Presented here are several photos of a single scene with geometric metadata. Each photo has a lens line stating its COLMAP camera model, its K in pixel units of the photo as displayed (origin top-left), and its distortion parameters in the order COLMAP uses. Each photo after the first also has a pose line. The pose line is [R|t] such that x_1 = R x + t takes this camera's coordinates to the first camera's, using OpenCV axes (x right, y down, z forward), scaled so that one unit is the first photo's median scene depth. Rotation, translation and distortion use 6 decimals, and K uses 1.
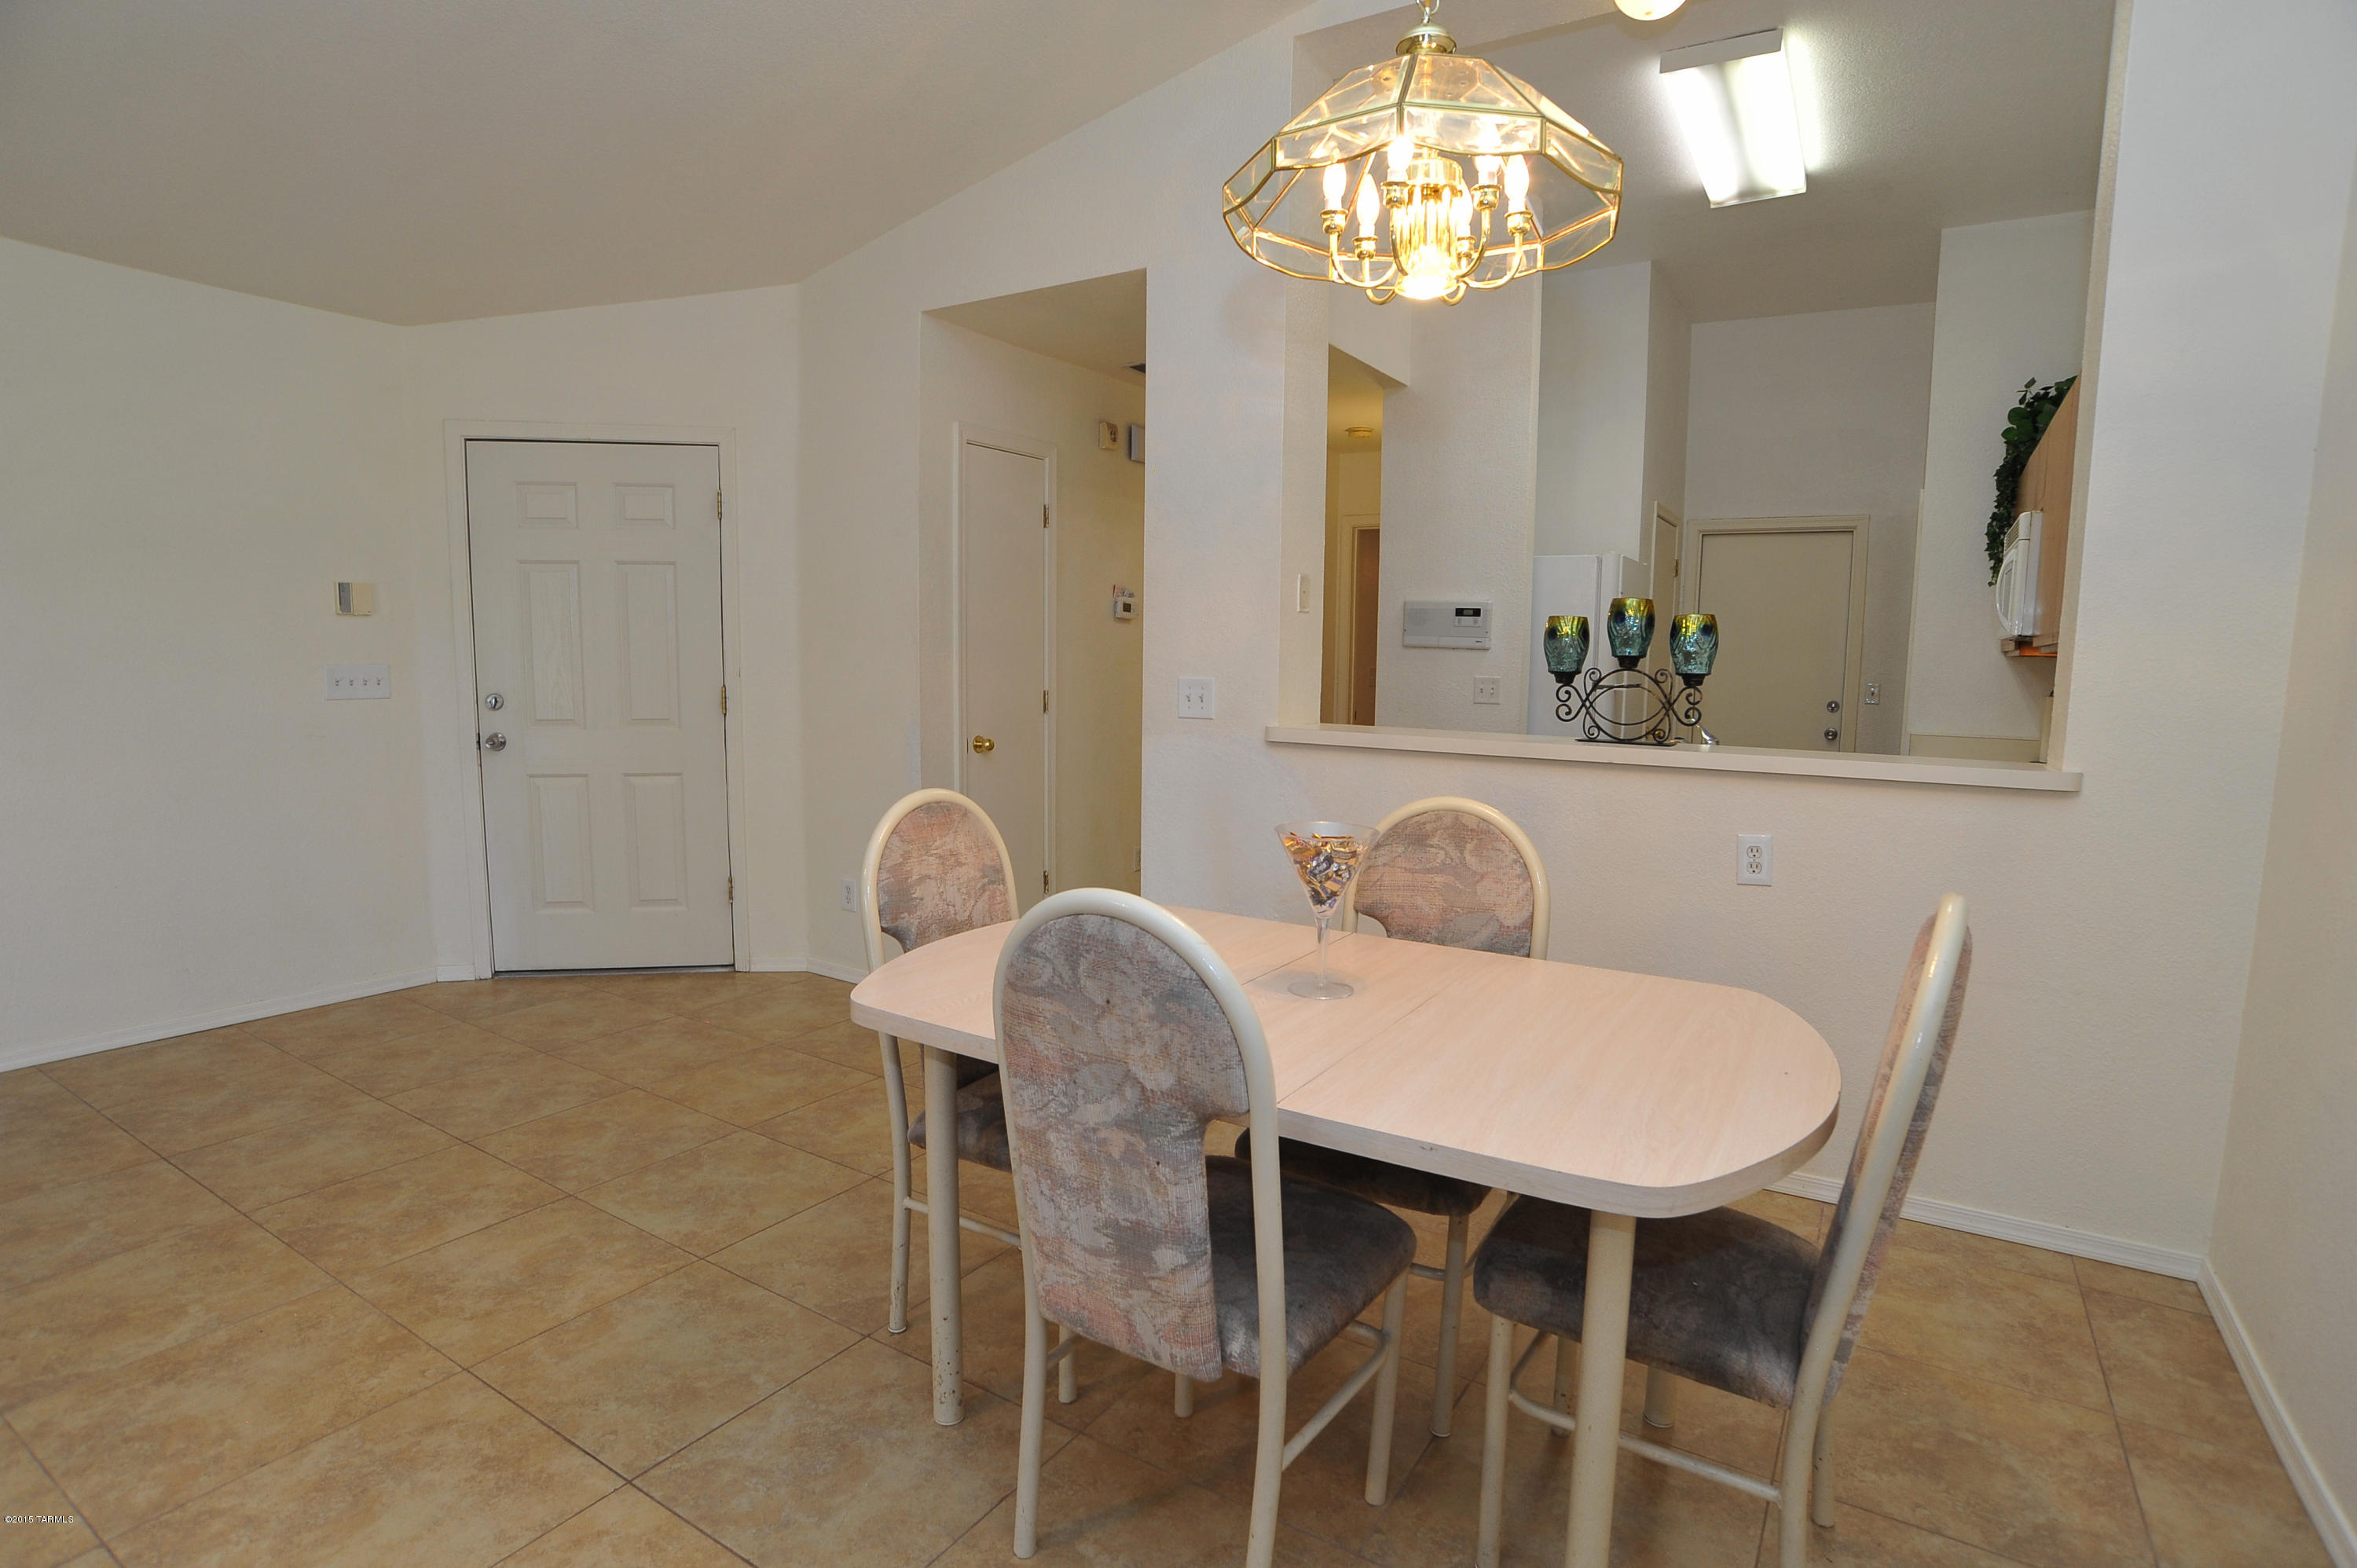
lens RADIAL K [[1182.6, 0, 1178.5], [0, 1182.6, 784.0], [0, 0, 1]] dist [-0.084510, 0.000226]
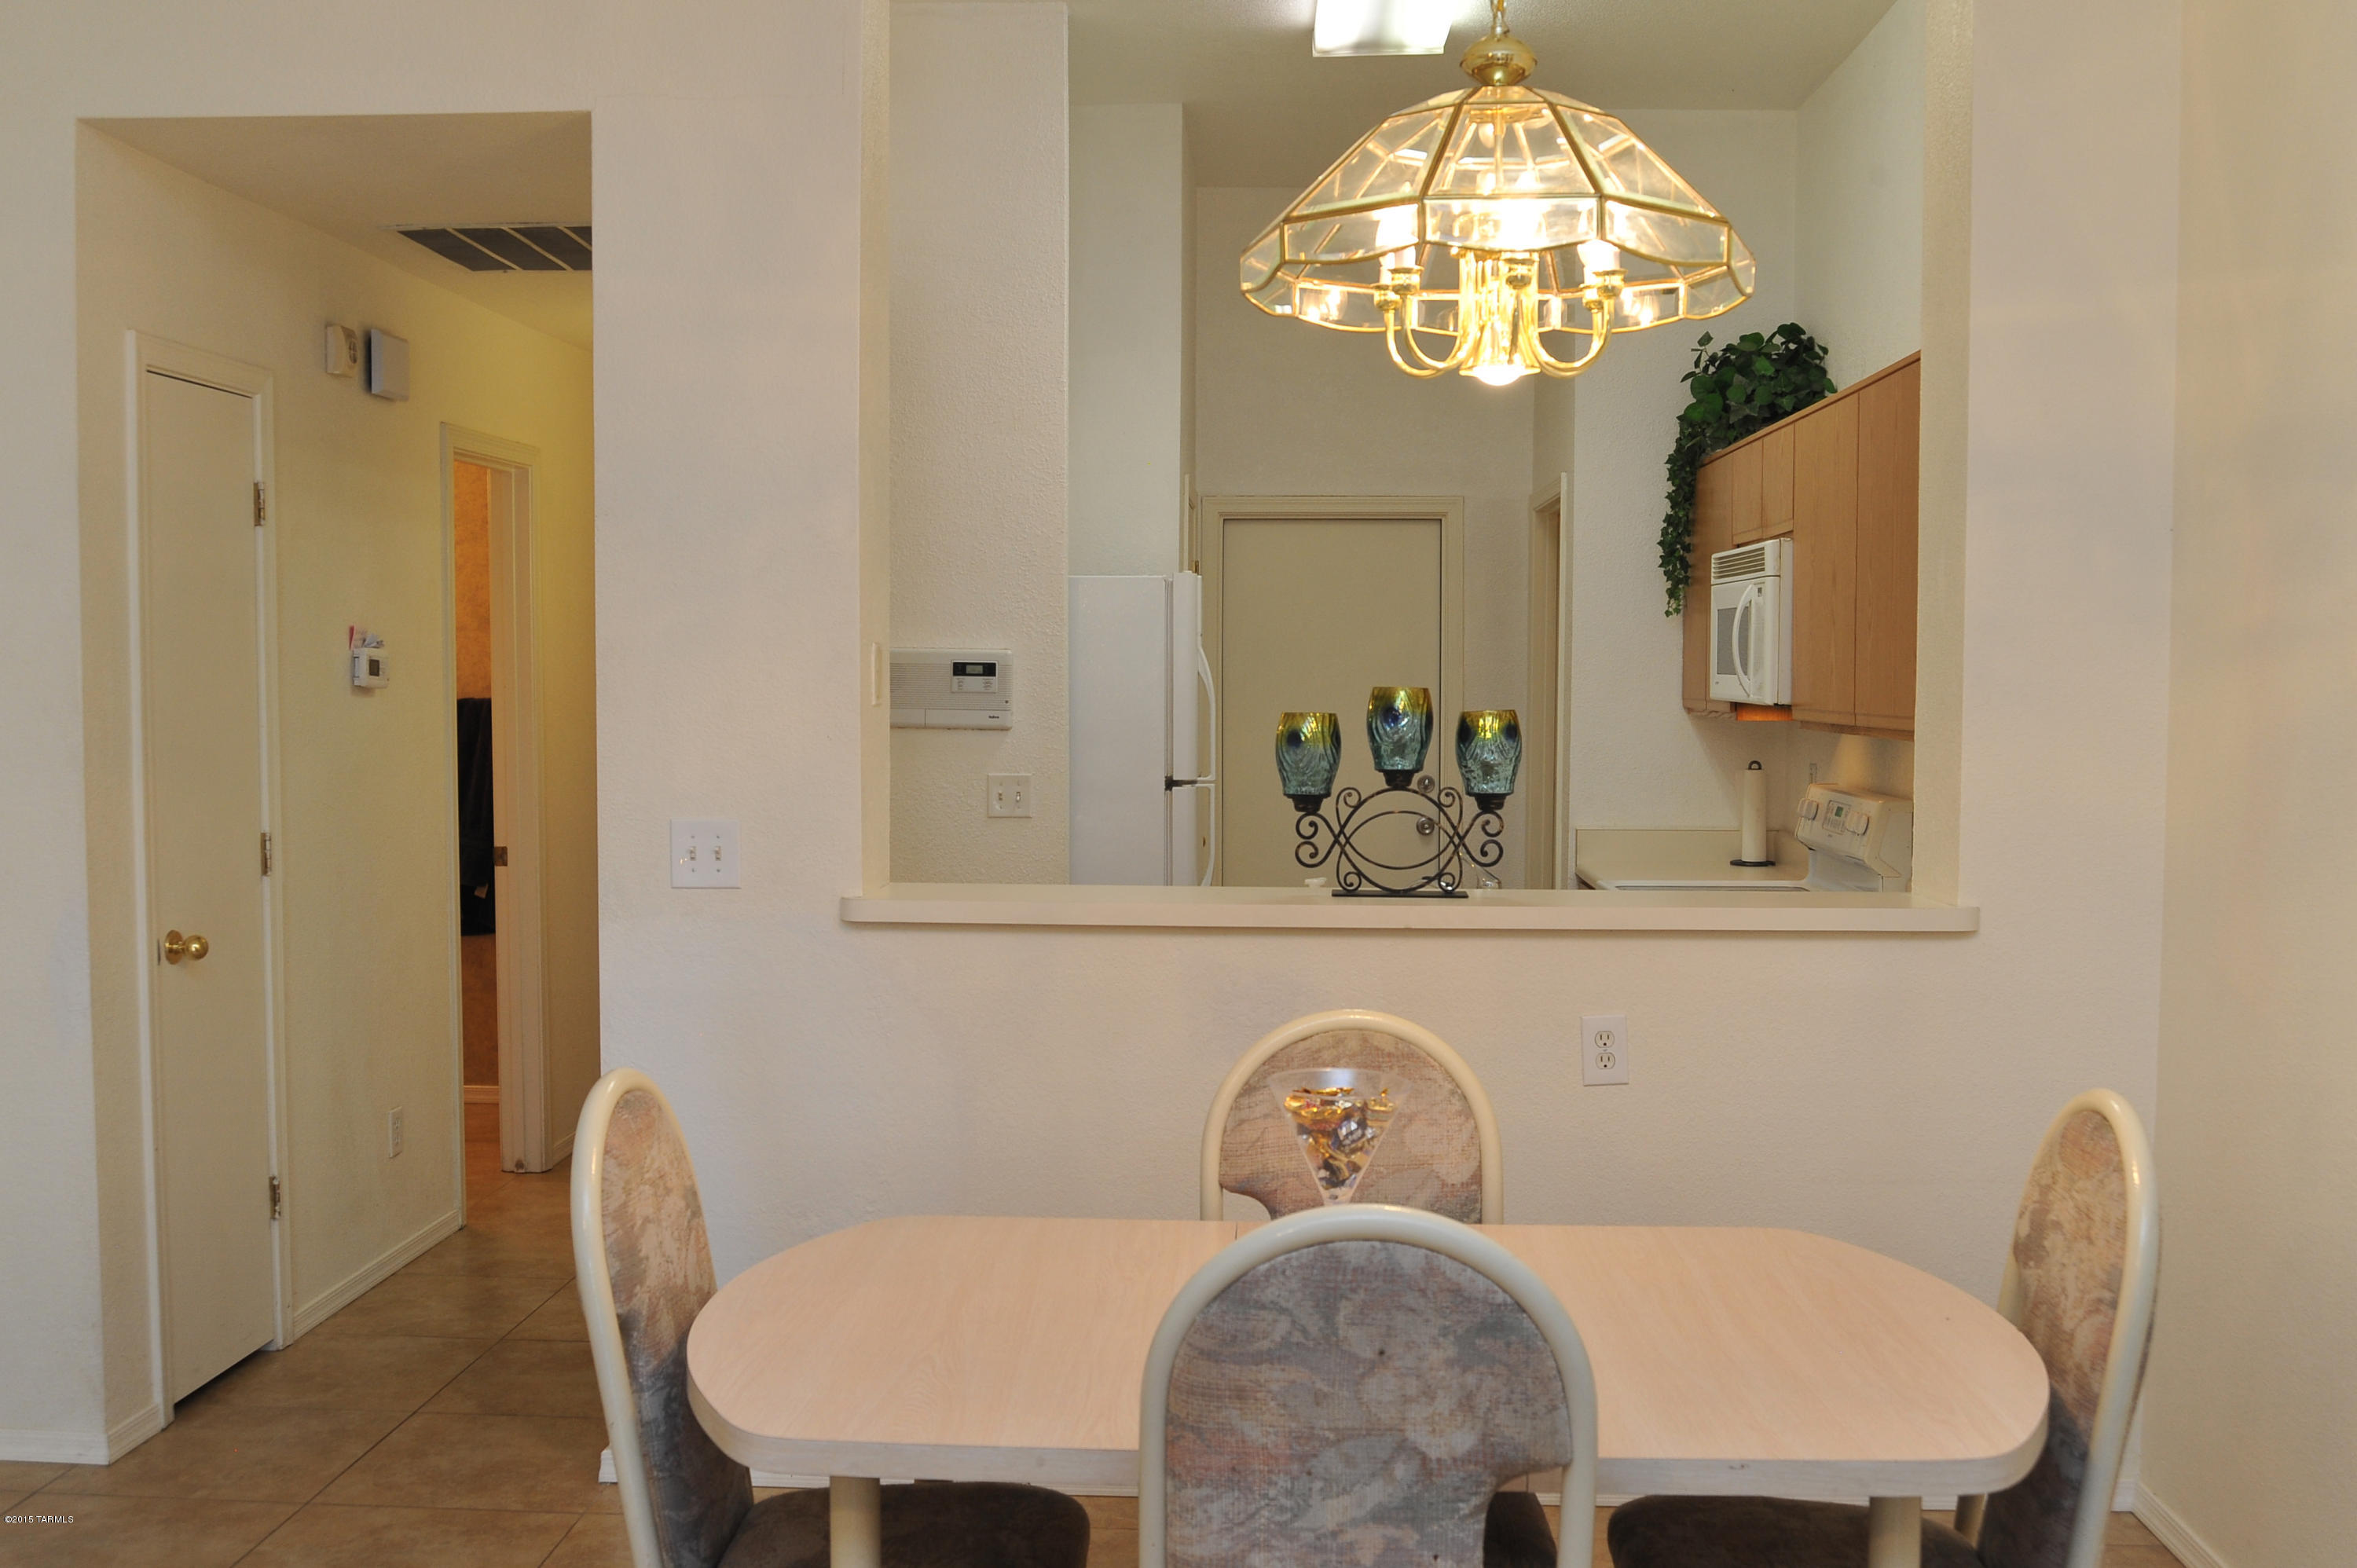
lens RADIAL K [[2230.4, 0, 1178.5], [0, 2230.4, 784.0], [0, 0, 1]] dist [-0.060599, 0.004510]
pose [[0.873607, -0.036175, 0.485285, -0.491661], [0.063620, 0.997164, -0.040196, -0.075181], [-0.482455, 0.065990, 0.873432, -0.118937]]
